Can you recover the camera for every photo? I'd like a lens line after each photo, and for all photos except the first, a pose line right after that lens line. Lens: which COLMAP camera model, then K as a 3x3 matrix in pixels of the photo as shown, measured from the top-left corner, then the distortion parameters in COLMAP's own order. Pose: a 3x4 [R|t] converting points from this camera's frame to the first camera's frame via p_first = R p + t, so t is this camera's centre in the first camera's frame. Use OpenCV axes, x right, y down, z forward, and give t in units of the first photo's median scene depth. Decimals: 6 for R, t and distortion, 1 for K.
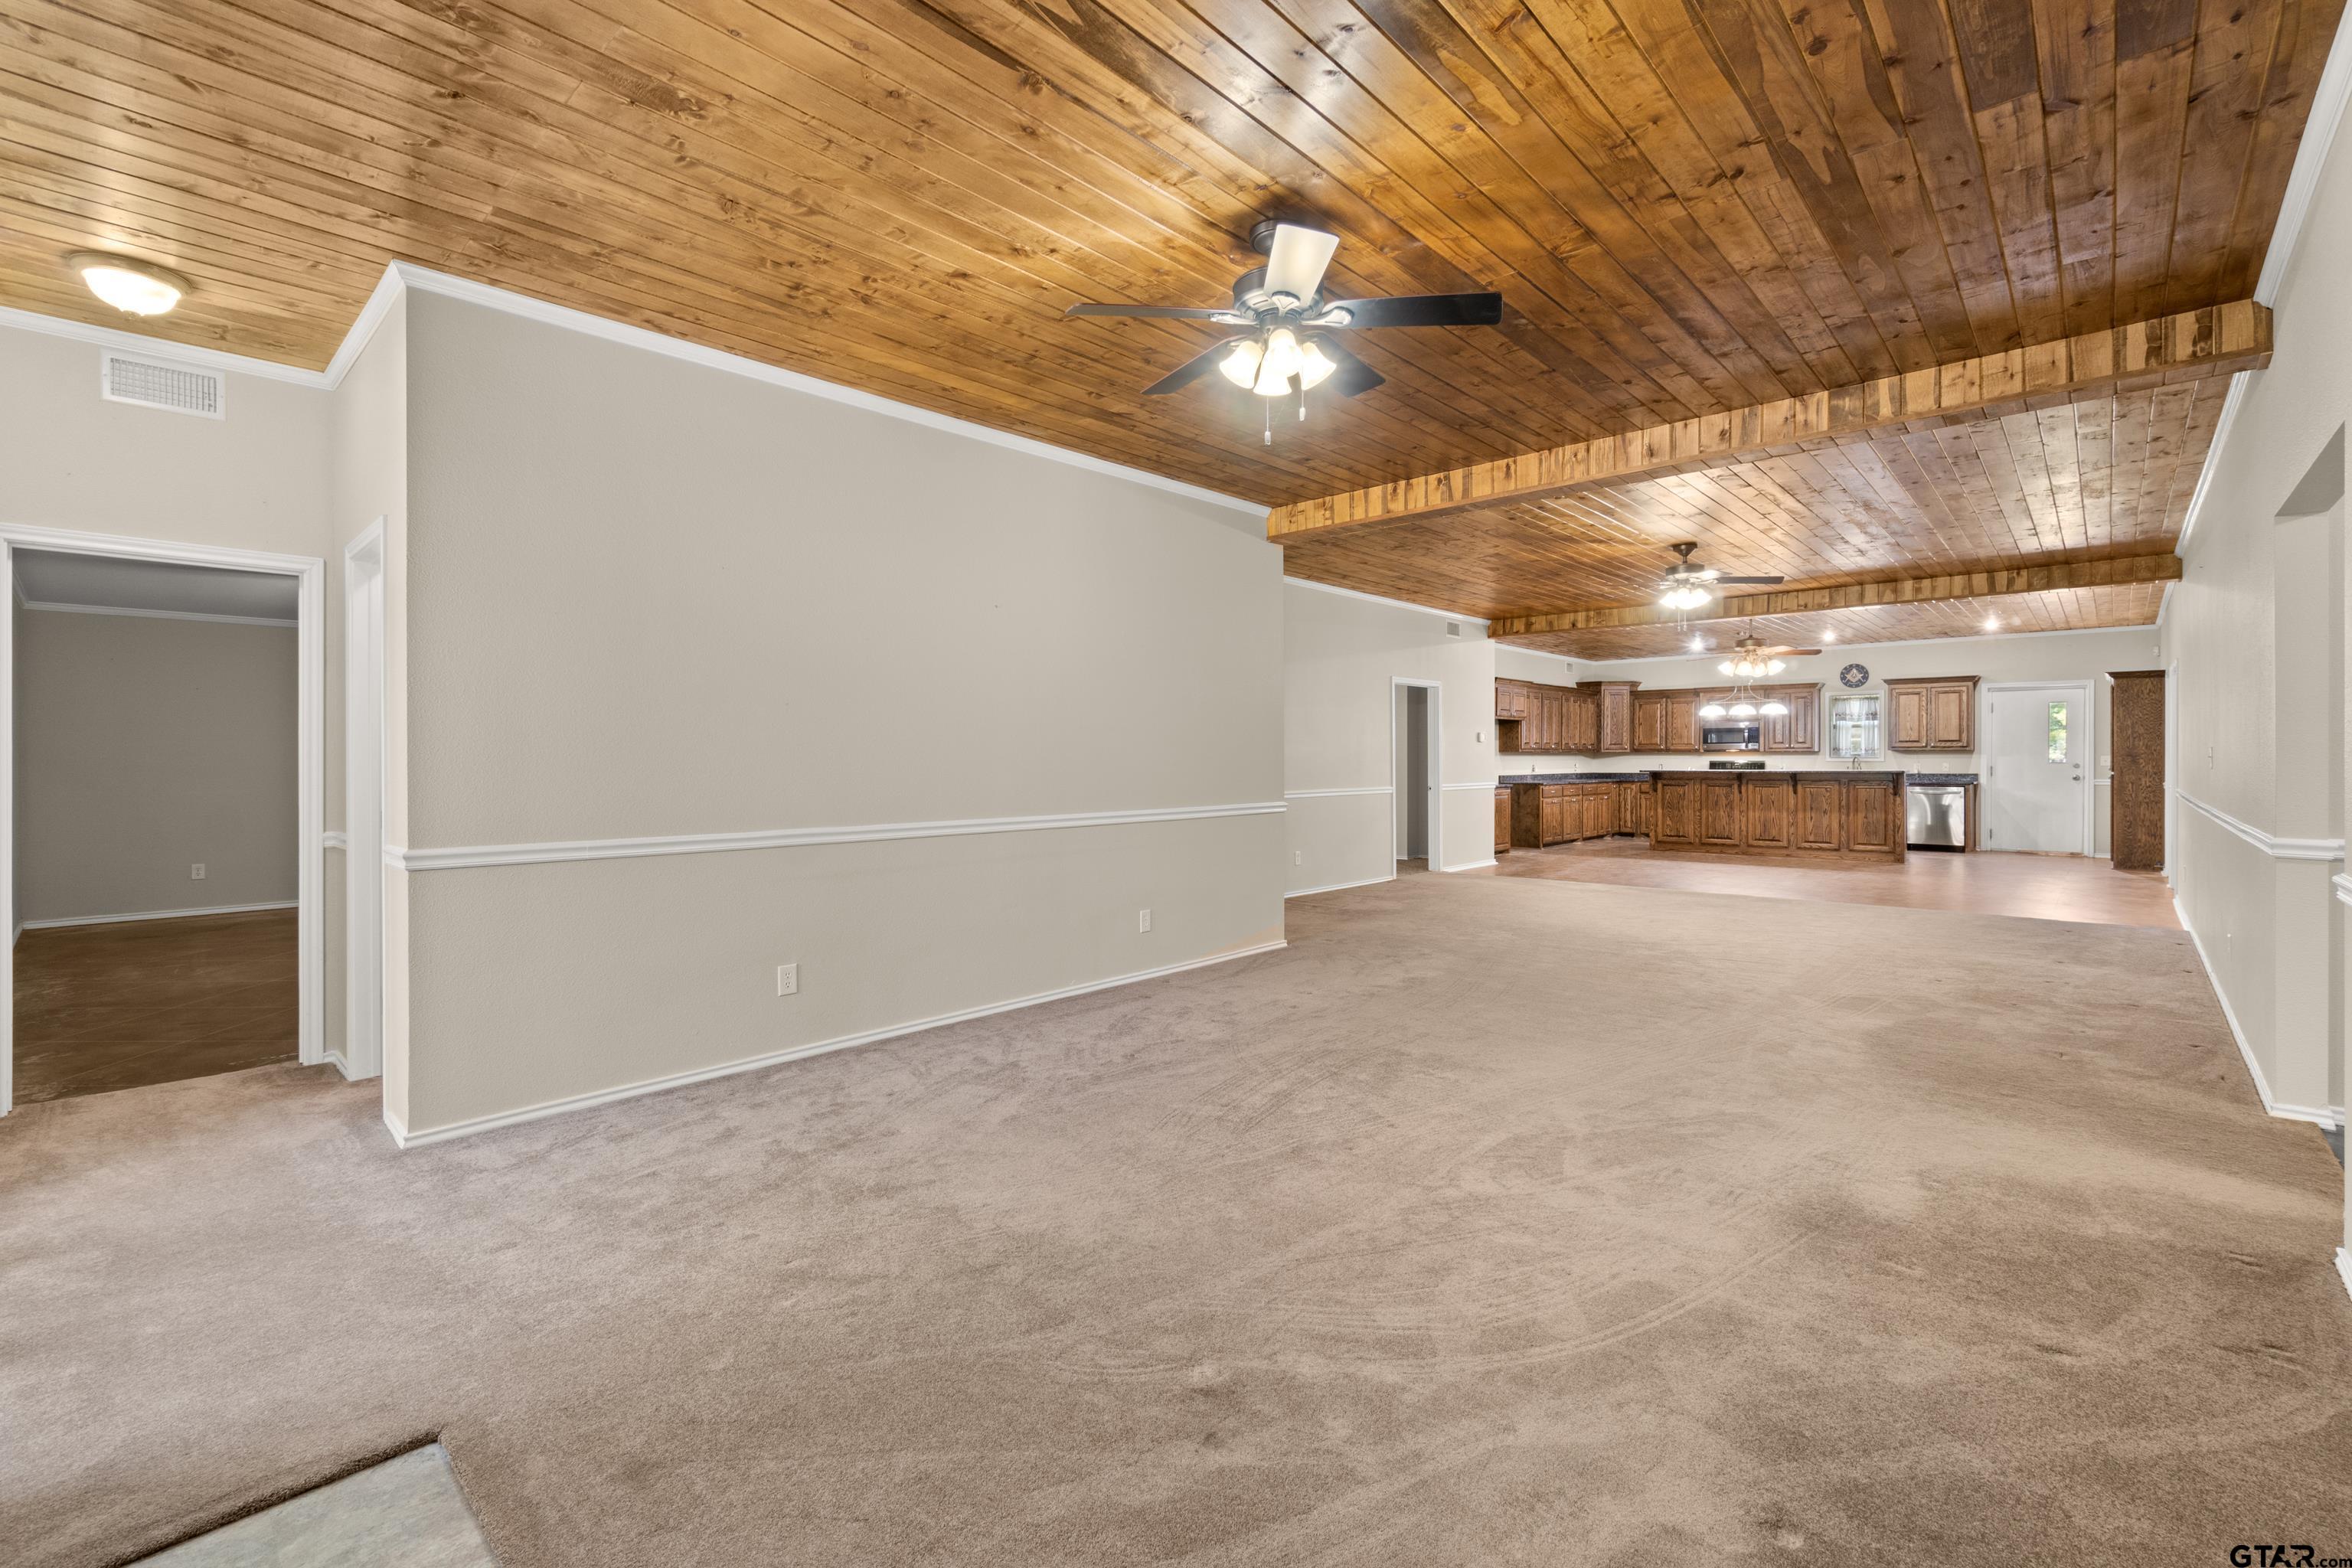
lens RADIAL K [[998.1, 0, 1175.3], [0, 998.1, 759.8], [0, 0, 1]] dist [-0.004532, -0.001703]
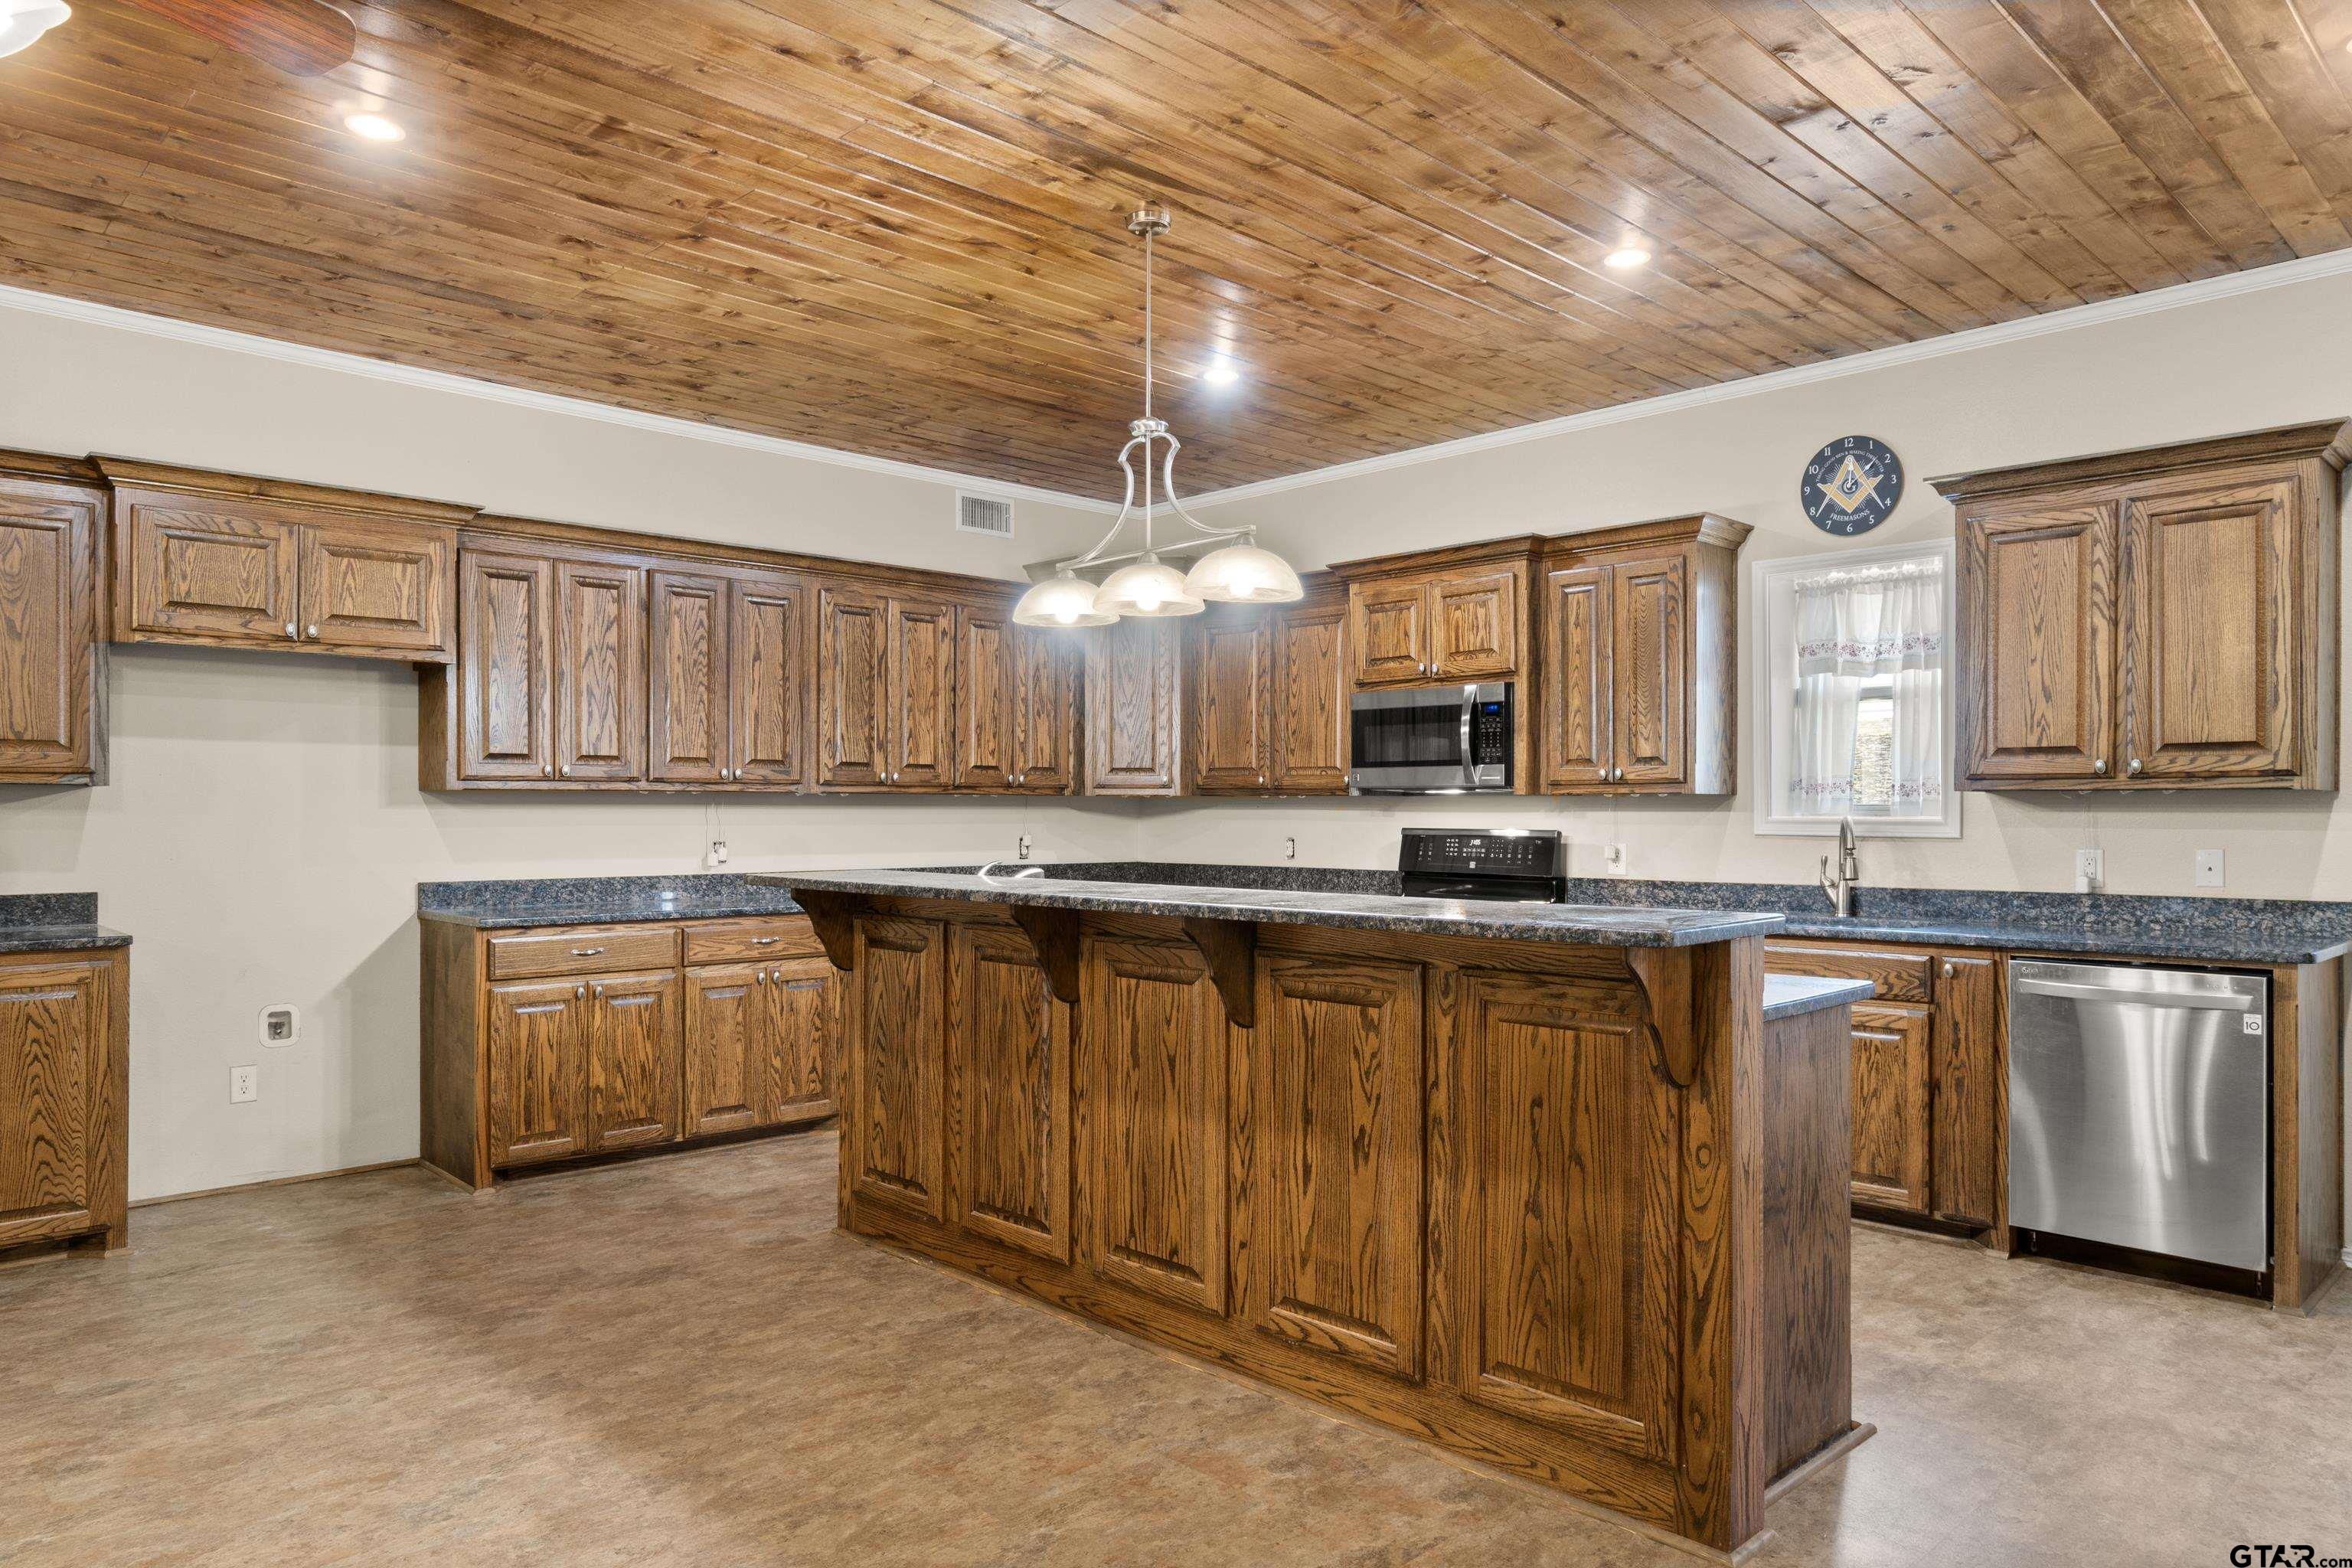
lens RADIAL K [[1462.0, 0, 1187.4], [0, 1462.0, 820.6], [0, 0, 1]] dist [-0.018335, 0.004936]
pose [[0.999032, 0.005782, -0.043612, 0.537360], [-0.005601, 0.999975, 0.004280, -0.002943], [0.043636, -0.004032, 0.999039, 0.638343]]
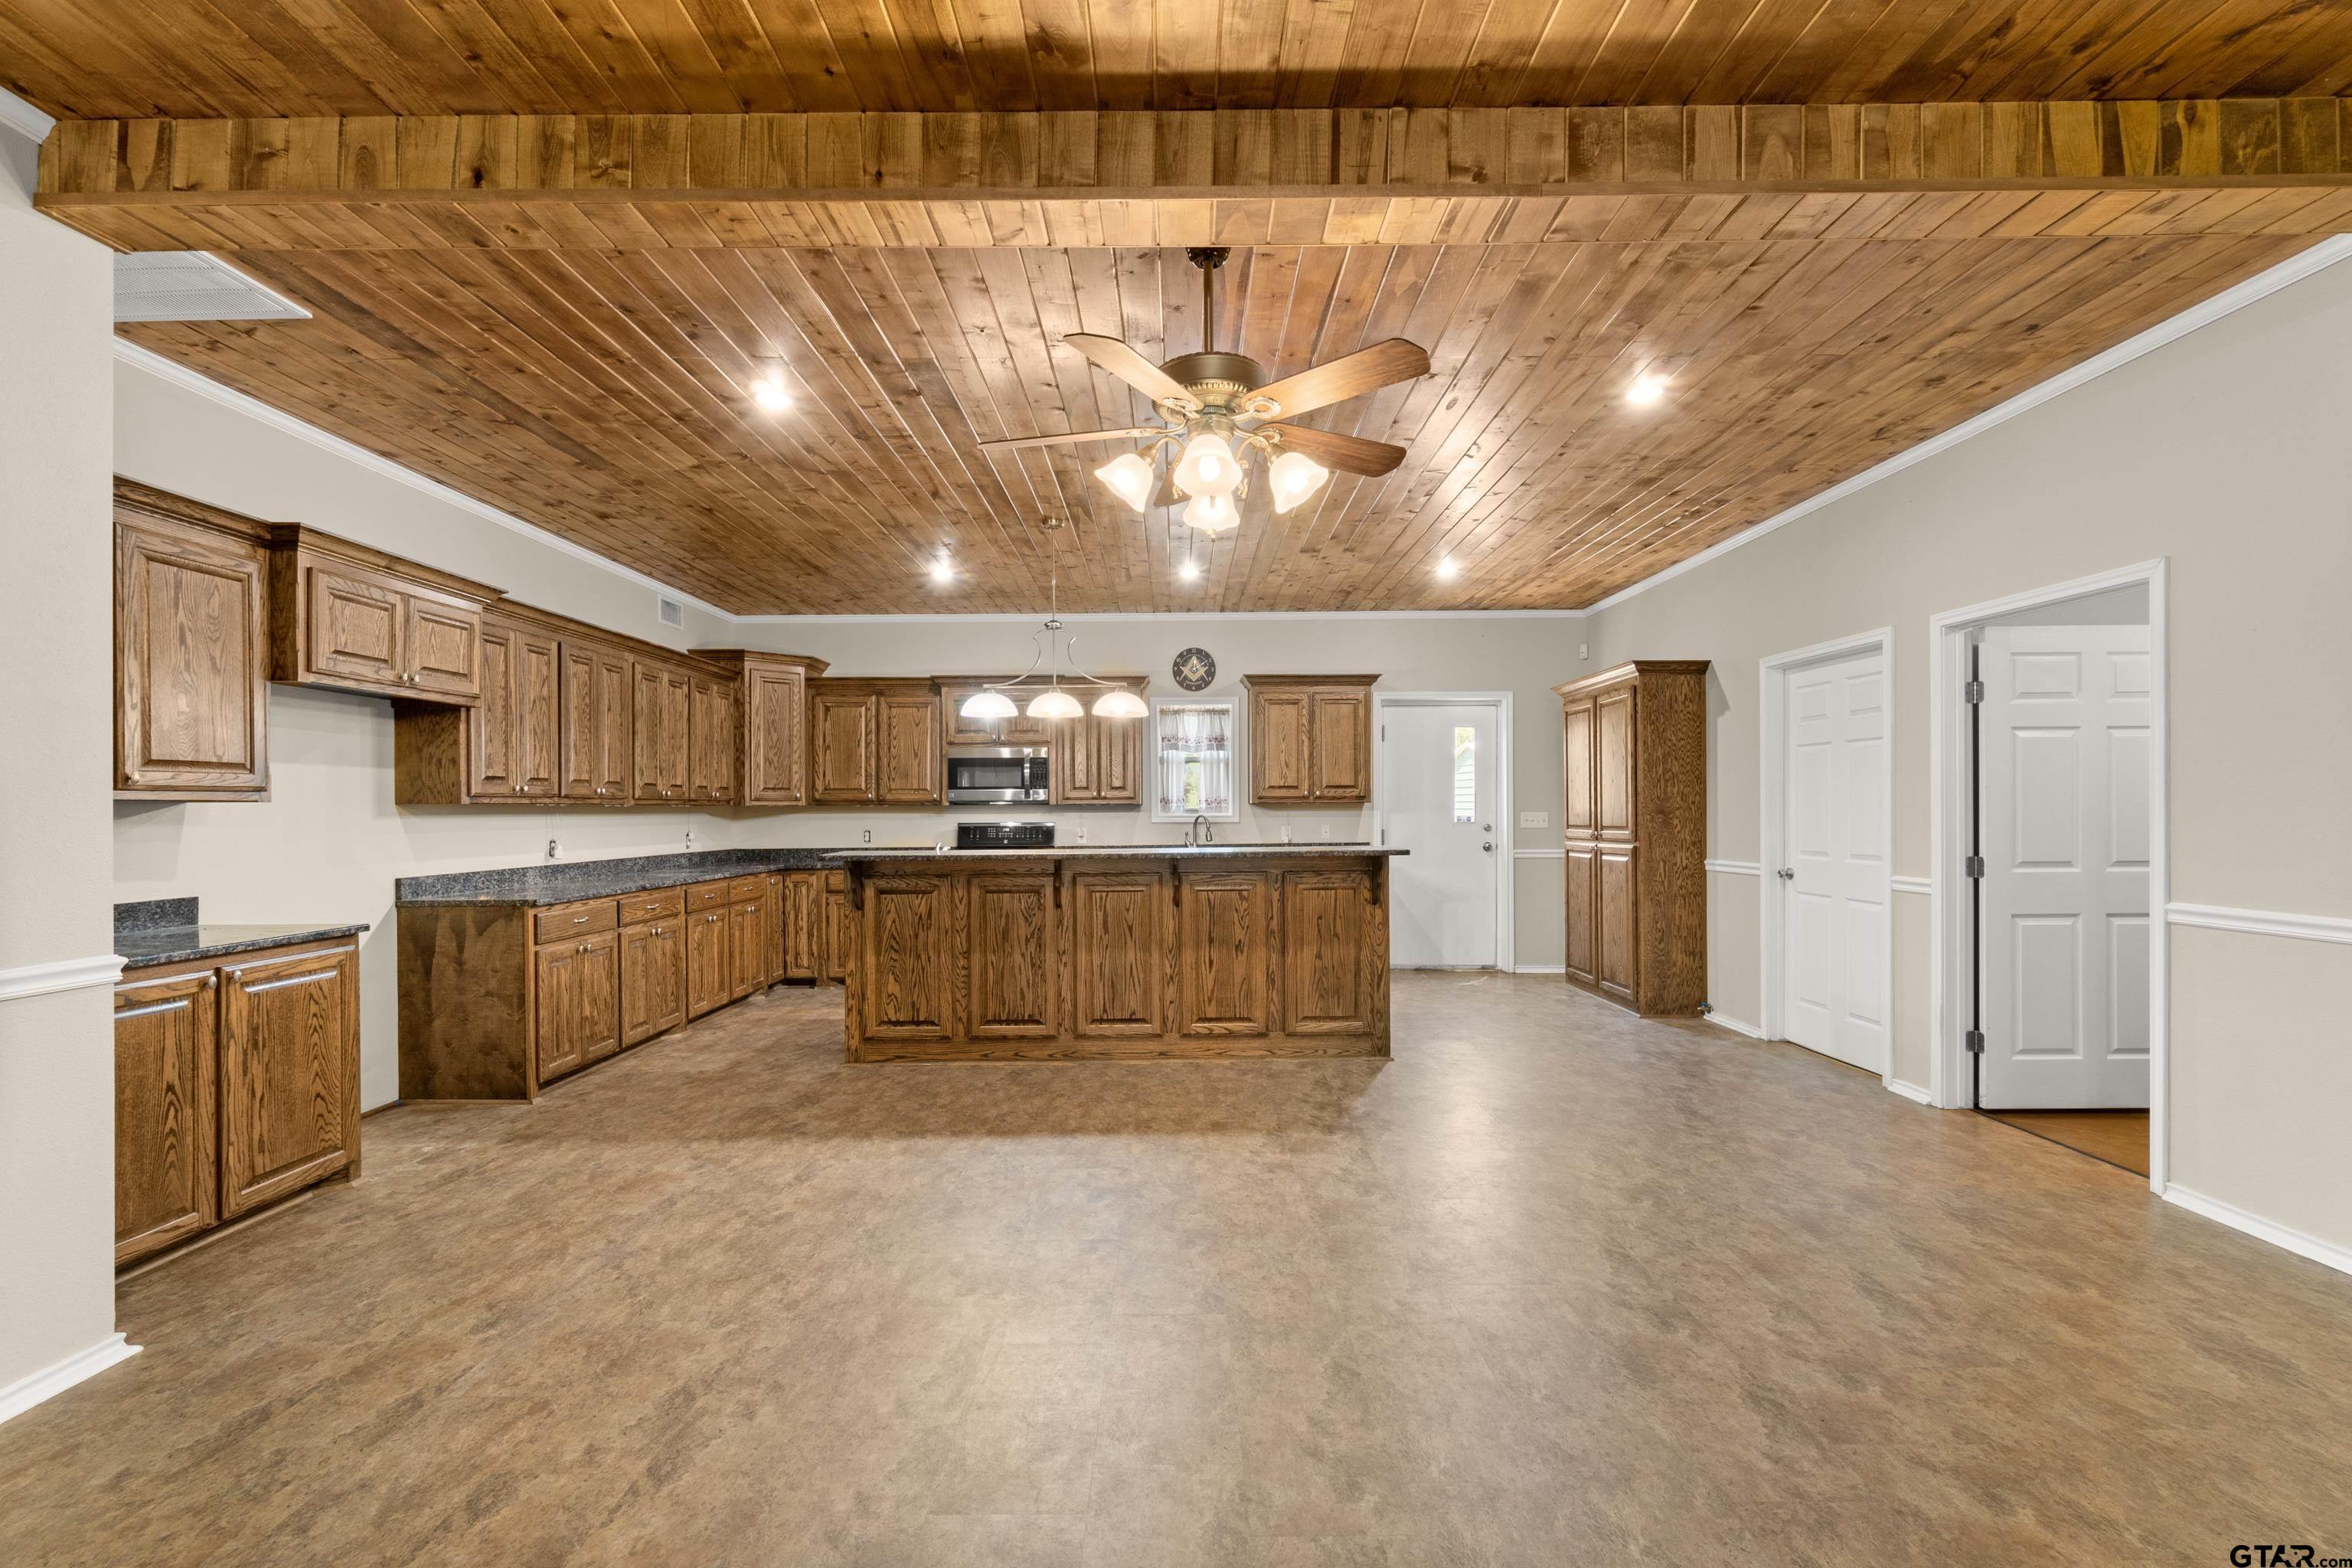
lens RADIAL K [[998.1, 0, 1163.3], [0, 998.1, 808.6], [0, 0, 1]] dist [-0.004532, -0.001703]
pose [[0.733622, -0.000303, 0.679557, 0.290180], [0.004667, 0.999979, -0.004593, -0.003921], [-0.679541, 0.006540, 0.733608, 0.603972]]
